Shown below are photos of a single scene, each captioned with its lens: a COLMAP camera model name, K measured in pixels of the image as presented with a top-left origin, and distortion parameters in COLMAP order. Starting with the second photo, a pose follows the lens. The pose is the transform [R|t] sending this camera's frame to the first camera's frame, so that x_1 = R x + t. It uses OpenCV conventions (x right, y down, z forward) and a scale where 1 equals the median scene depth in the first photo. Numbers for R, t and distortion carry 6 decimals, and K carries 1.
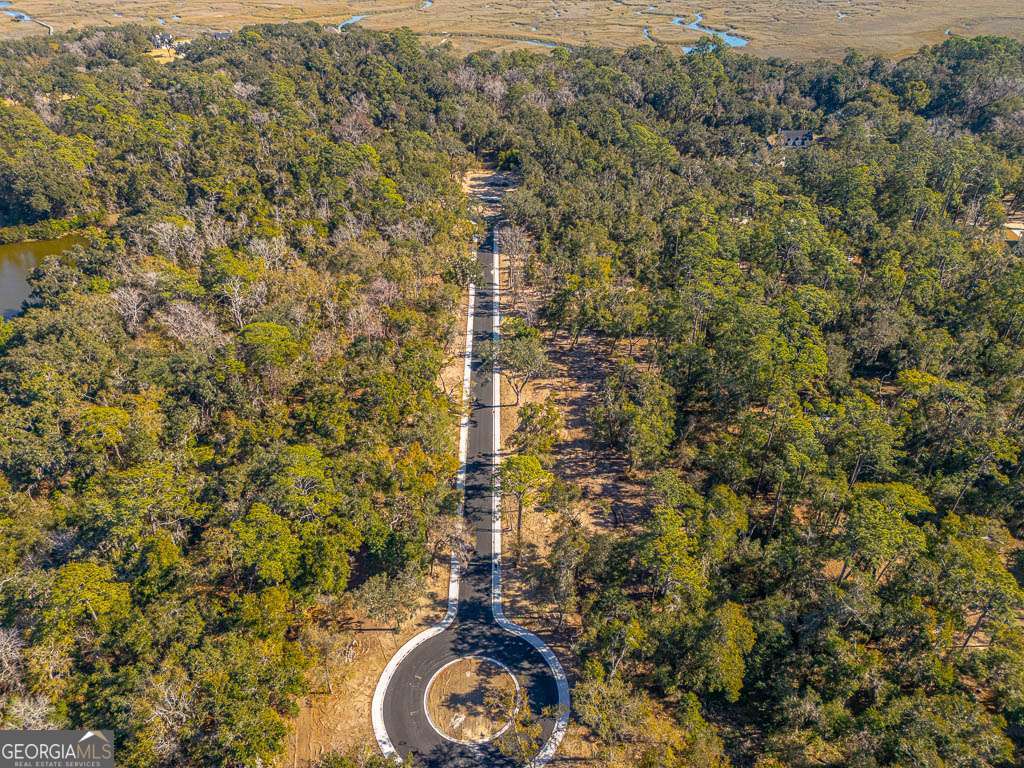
lens RADIAL K [[751.2, 0, 508.2], [0, 751.2, 390.4], [0, 0, 1]] dist [0.121349, -0.106095]
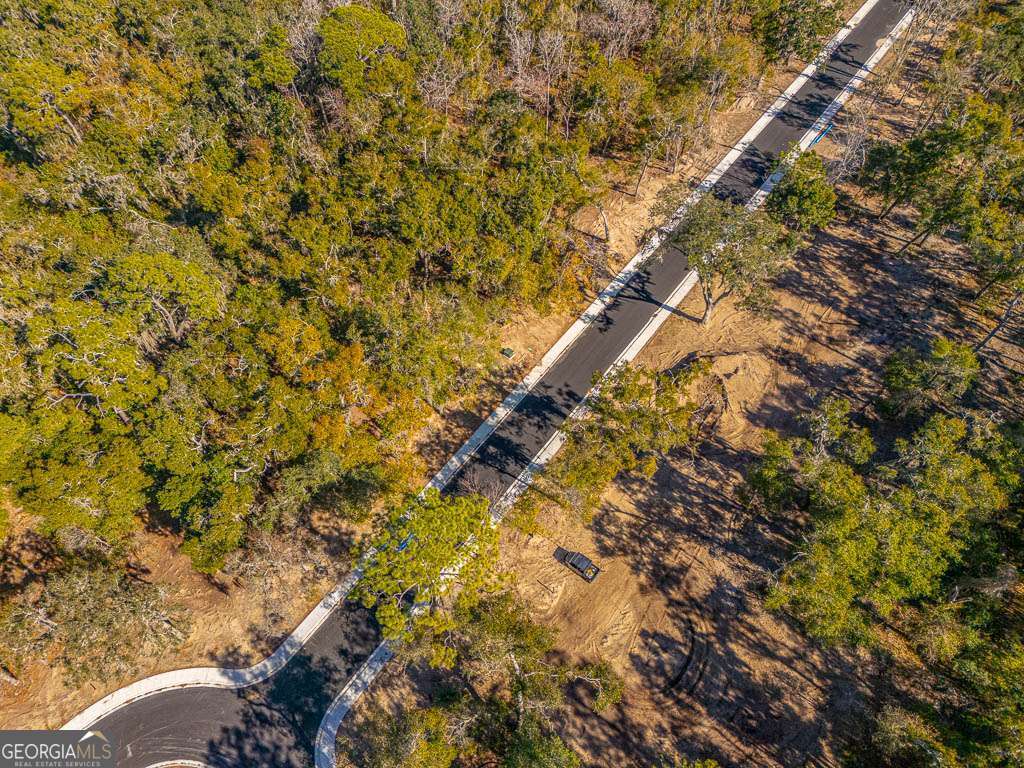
lens RADIAL K [[751.2, 0, 508.2], [0, 751.2, 390.4], [0, 0, 1]] dist [0.121349, -0.106095]
pose [[0.797312, 0.481075, -0.364500, 0.068046], [-0.330205, 0.853193, 0.403766, -0.062833], [0.505230, -0.201568, 0.839114, 0.273841]]
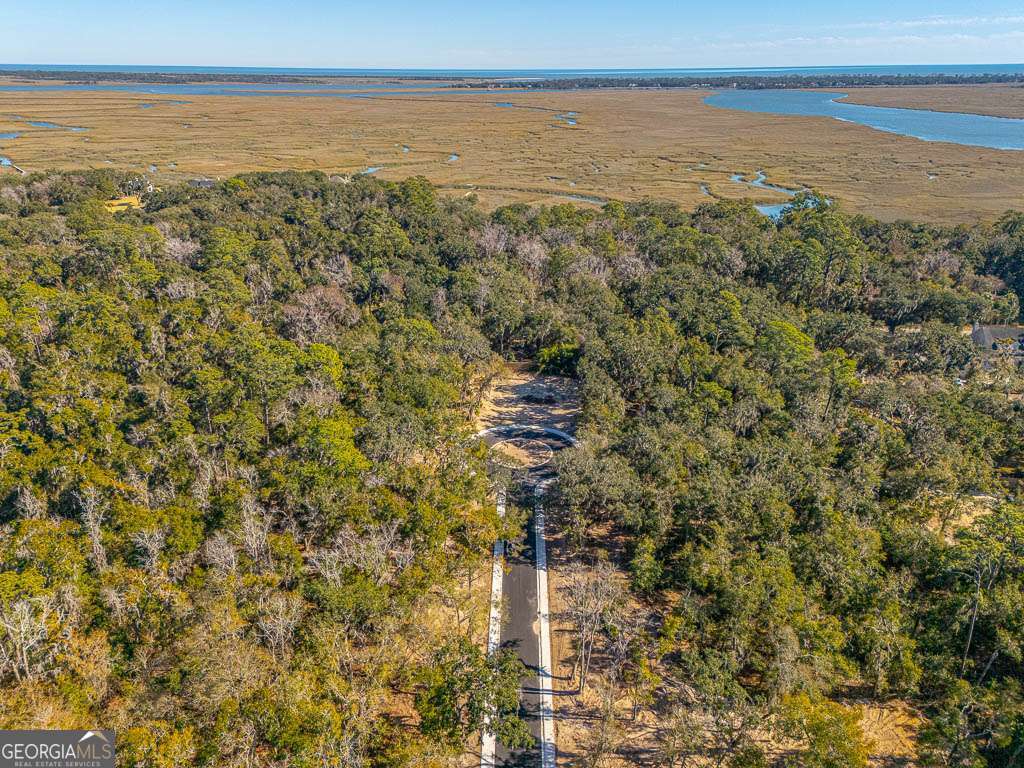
lens RADIAL K [[751.2, 0, 508.2], [0, 751.2, 390.4], [0, 0, 1]] dist [0.121349, -0.106095]
pose [[0.999345, 0.026962, -0.024121, -0.023854], [-0.030847, 0.983410, -0.178753, -0.168320], [0.018902, 0.179380, 0.983598, 0.389390]]
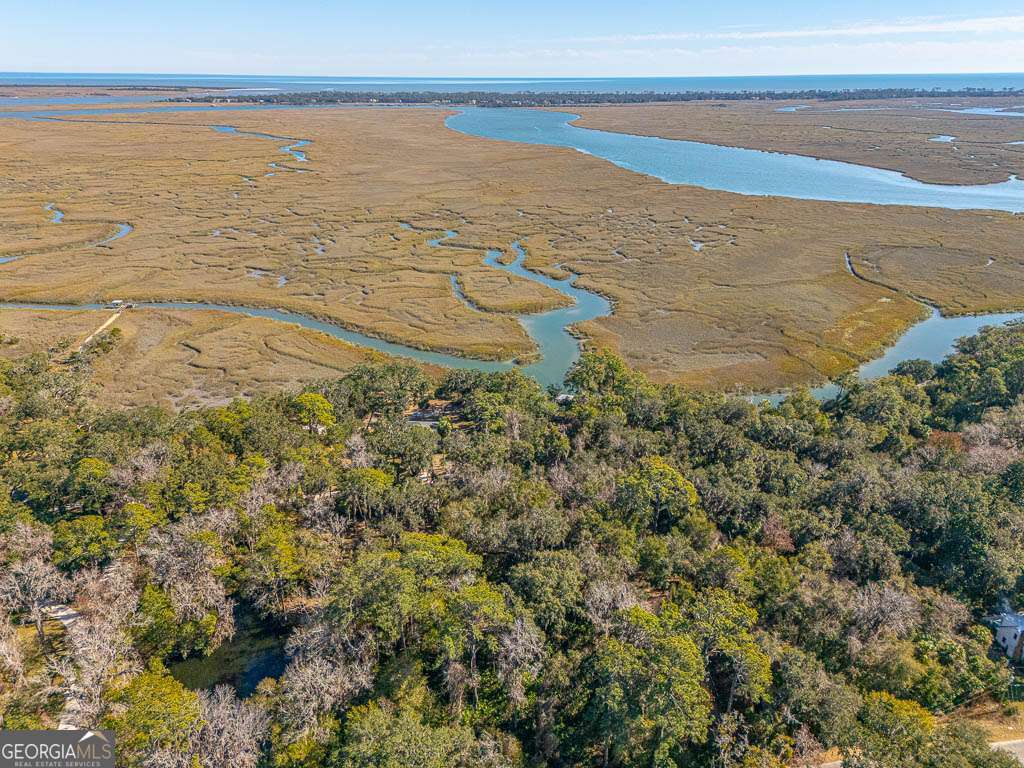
lens RADIAL K [[716.5, 0, 512.0], [0, 716.5, 384.0], [0, 0, 1]] dist [0.109830, -0.089146]
pose [[0.960059, -0.096432, 0.262655, 0.103005], [0.141214, 0.977400, -0.157318, -0.532099], [-0.241548, 0.188125, 0.951979, 0.786037]]
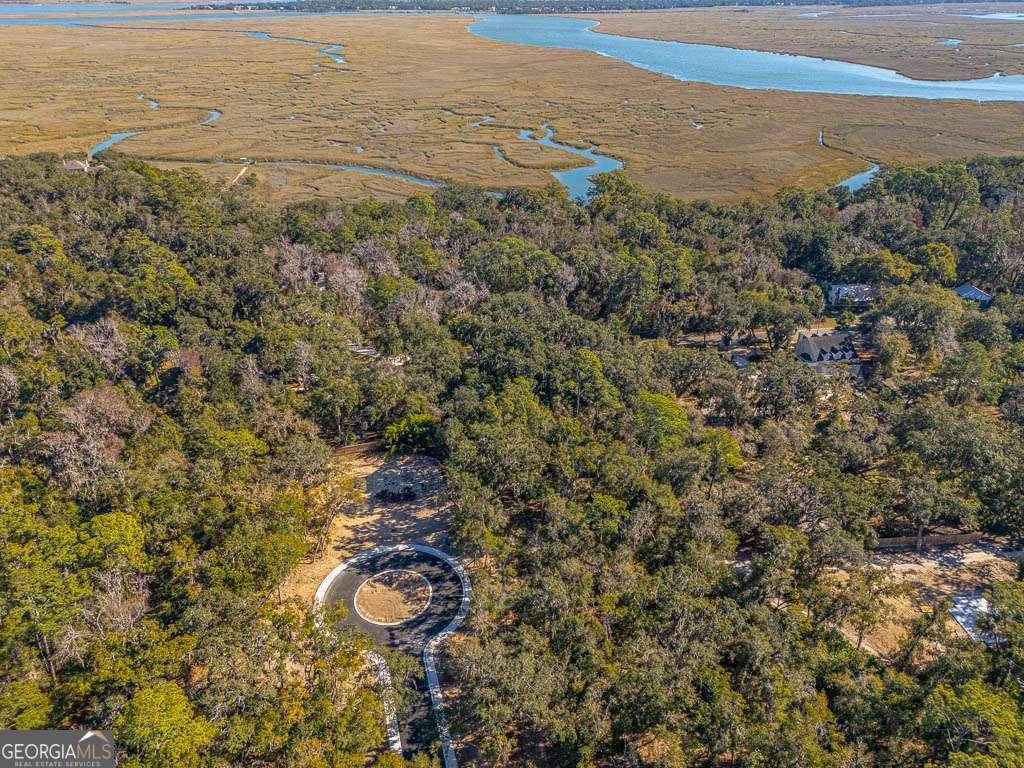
lens RADIAL K [[732.4, 0, 506.4], [0, 732.4, 385.3], [0, 0, 1]] dist [0.101185, -0.074446]
pose [[0.966840, -0.109977, 0.230490, -0.049645], [0.129077, 0.989200, -0.069450, -0.304347], [-0.220363, 0.096898, 0.970593, 0.467770]]
